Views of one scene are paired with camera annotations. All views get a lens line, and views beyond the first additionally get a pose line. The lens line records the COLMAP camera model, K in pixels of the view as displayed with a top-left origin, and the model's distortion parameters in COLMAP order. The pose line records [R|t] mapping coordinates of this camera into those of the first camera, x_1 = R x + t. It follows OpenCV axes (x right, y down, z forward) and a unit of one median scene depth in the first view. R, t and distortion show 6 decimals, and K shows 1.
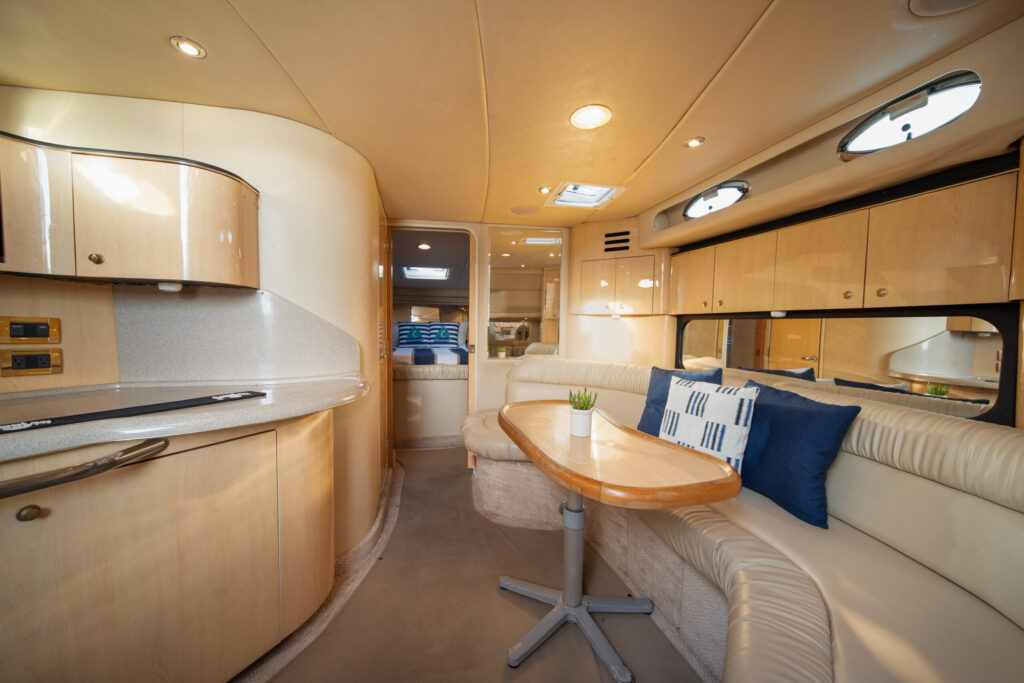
lens RADIAL K [[366.2, 0, 516.6], [0, 366.2, 339.8], [0, 0, 1]] dist [0.000687, 0.000044]
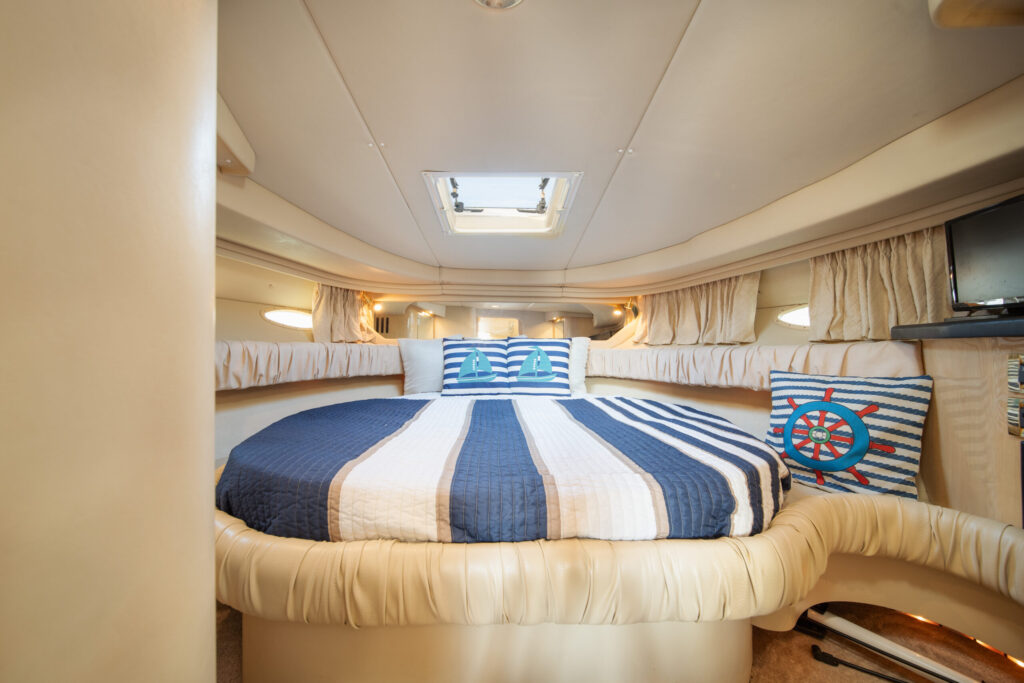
lens RADIAL K [[366.2, 0, 510.1], [0, 366.2, 344.8], [0, 0, 1]] dist [0.000687, 0.000044]
pose [[0.977406, -0.012019, -0.211029, -0.138982], [0.004149, 0.999281, -0.037697, -0.022472], [0.211330, 0.035970, 0.976753, 0.557040]]
